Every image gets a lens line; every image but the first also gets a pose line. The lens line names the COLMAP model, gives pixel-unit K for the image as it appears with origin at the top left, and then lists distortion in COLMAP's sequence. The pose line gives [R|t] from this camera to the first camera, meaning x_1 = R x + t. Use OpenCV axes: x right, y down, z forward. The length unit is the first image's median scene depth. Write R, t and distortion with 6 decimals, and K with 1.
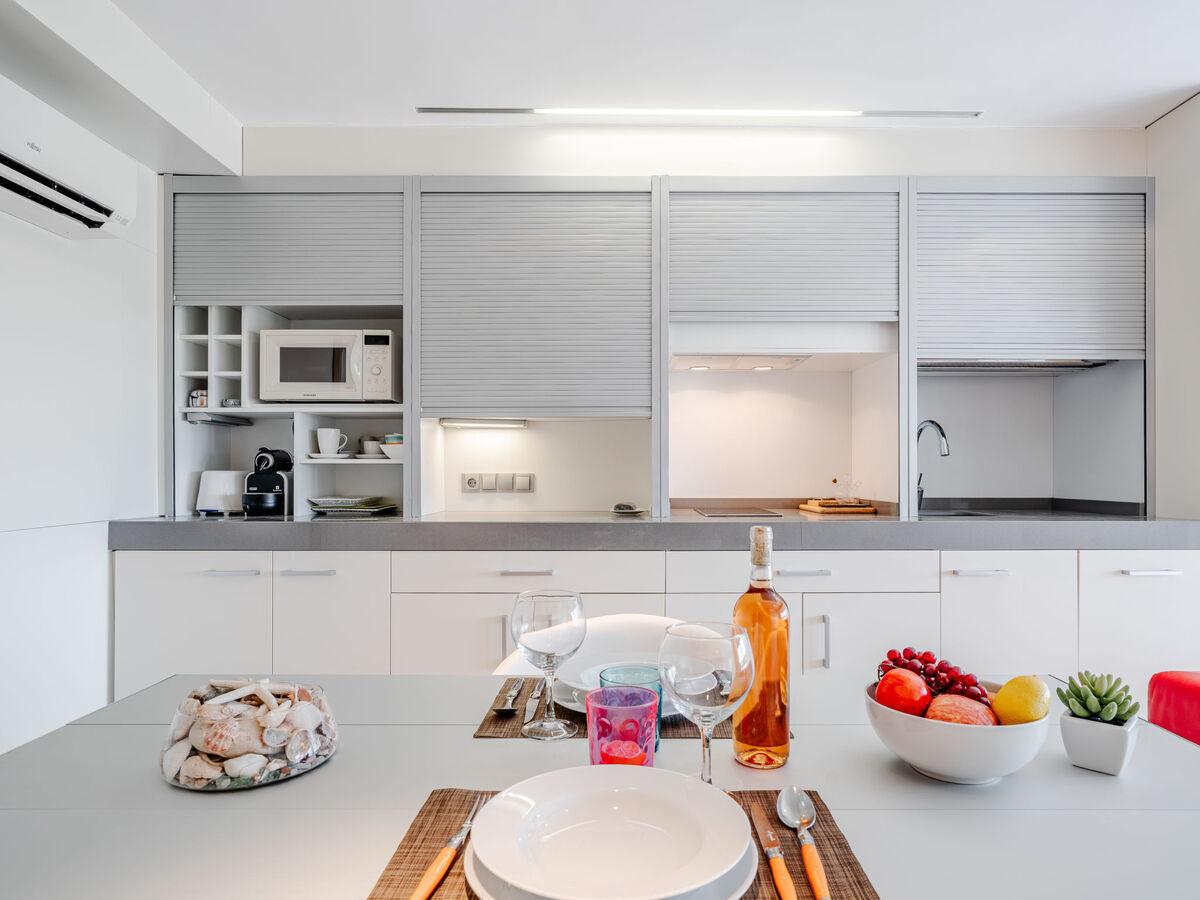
lens RADIAL K [[736.2, 0, 624.7], [0, 736.2, 471.7], [0, 0, 1]] dist [-0.003783, 0.000401]
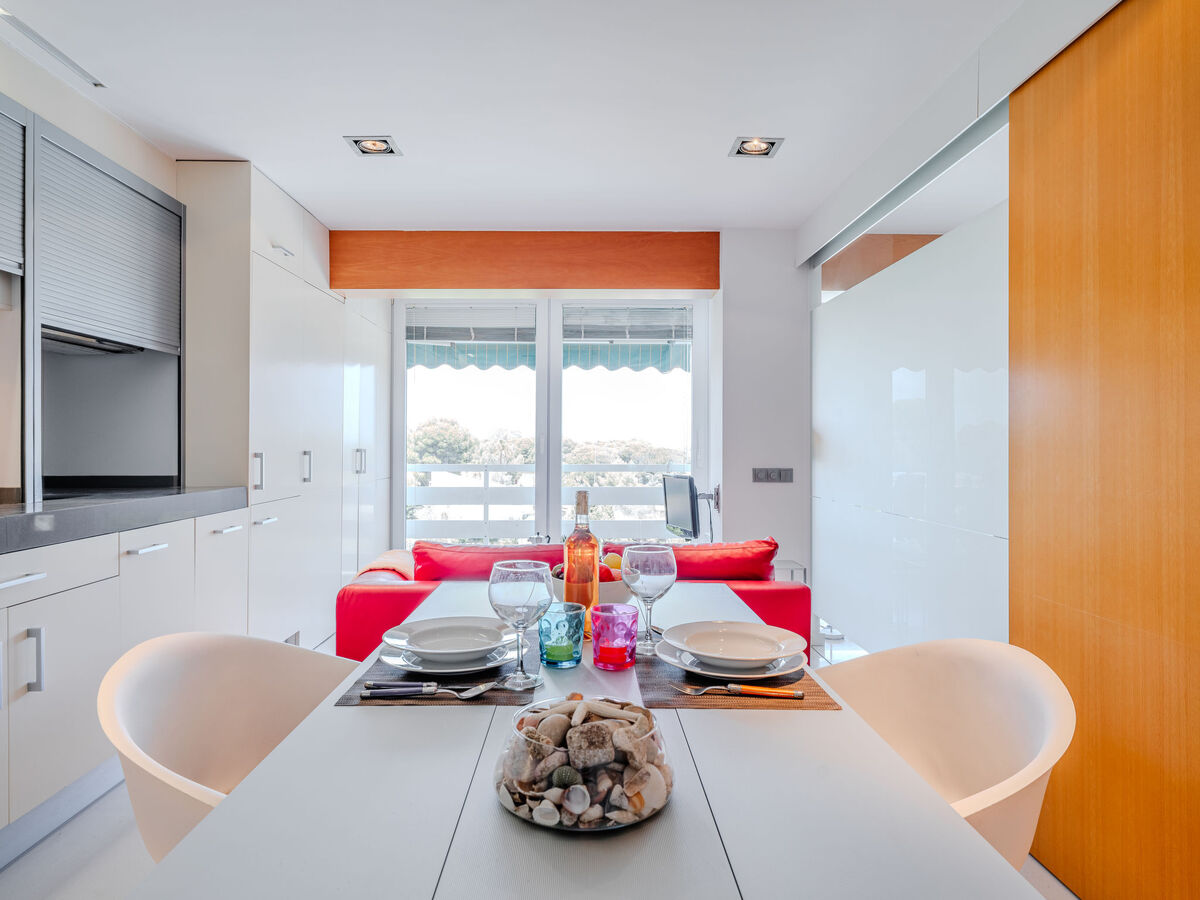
lens RADIAL K [[734.2, 0, 581.0], [0, 734.2, 442.6], [0, 0, 1]] dist [-0.002894, 0.000504]
pose [[-0.002675, 0.003051, 0.999992, -0.483911], [-0.001003, 0.999995, -0.003054, -0.007987], [-0.999996, -0.001011, -0.002672, 0.348000]]
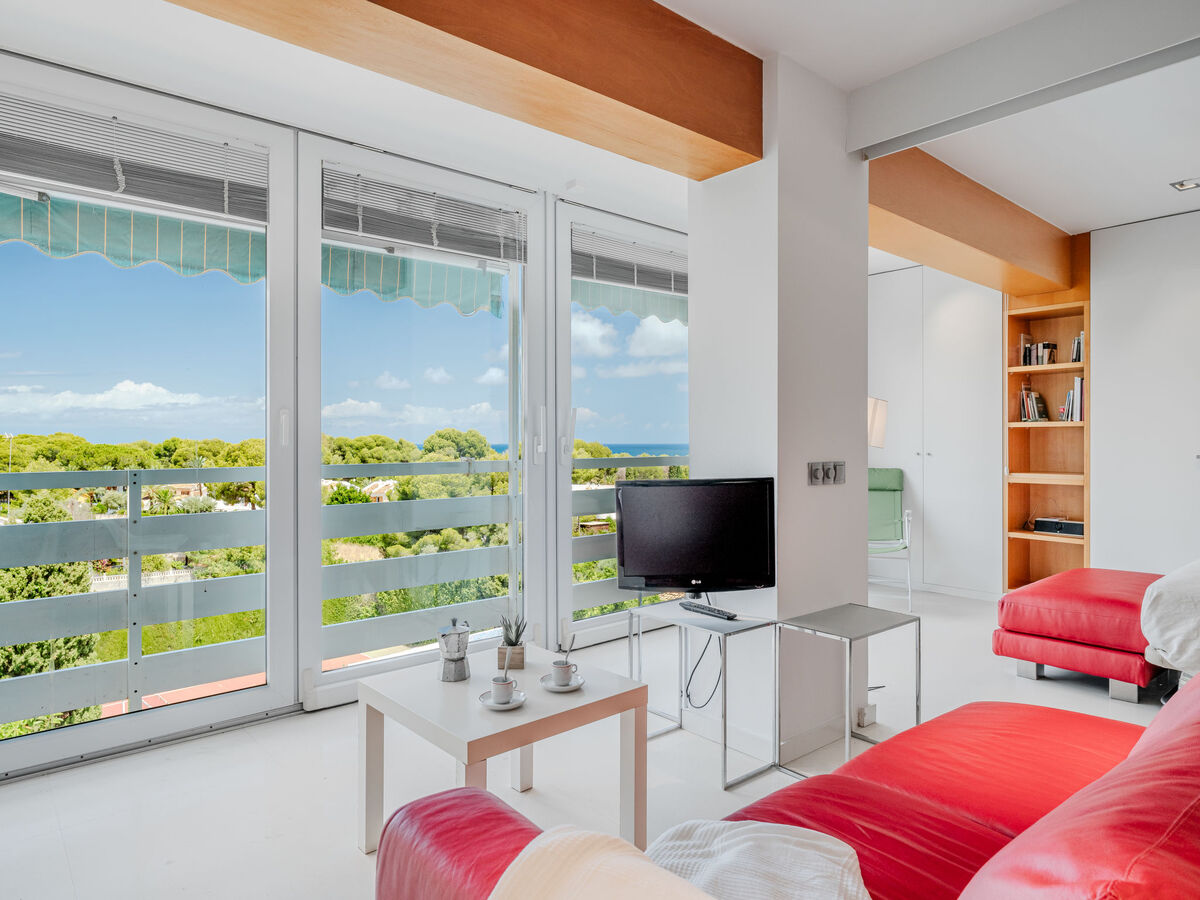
lens RADIAL K [[727.0, 0, 584.1], [0, 727.0, 448.0], [0, 0, 1]] dist [-0.033788, 0.029146]
pose [[-0.656459, -0.006117, 0.754337, 0.535940], [0.004254, 0.999921, 0.011810, 0.009664], [-0.754350, 0.010962, -0.656381, 0.810667]]
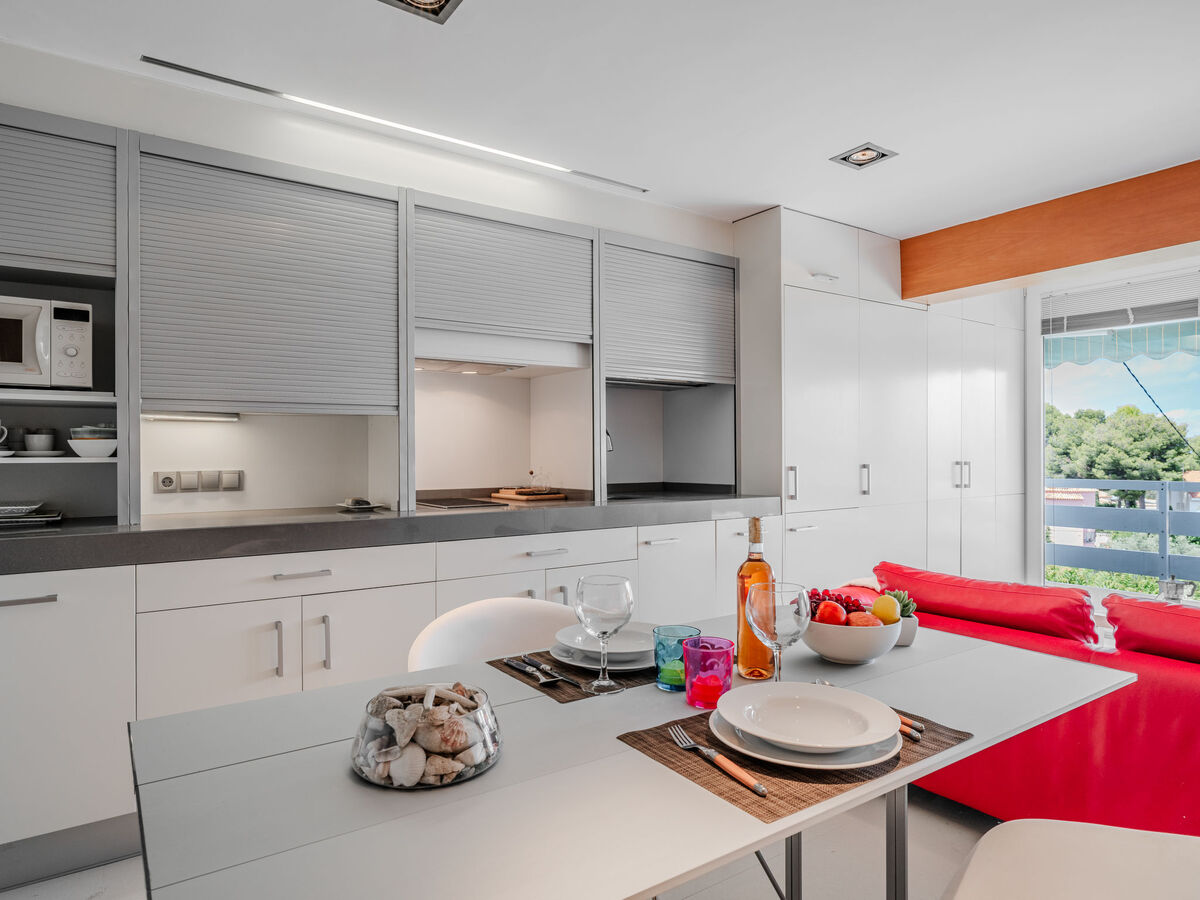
lens RADIAL K [[720.5, 0, 589.9], [0, 720.5, 454.1], [0, 0, 1]] dist [-0.002016, -0.001950]
pose [[0.827318, -0.004057, 0.561720, -0.313663], [0.005179, 0.999987, -0.000407, -0.018129], [-0.561711, 0.003246, 0.827327, -0.002976]]
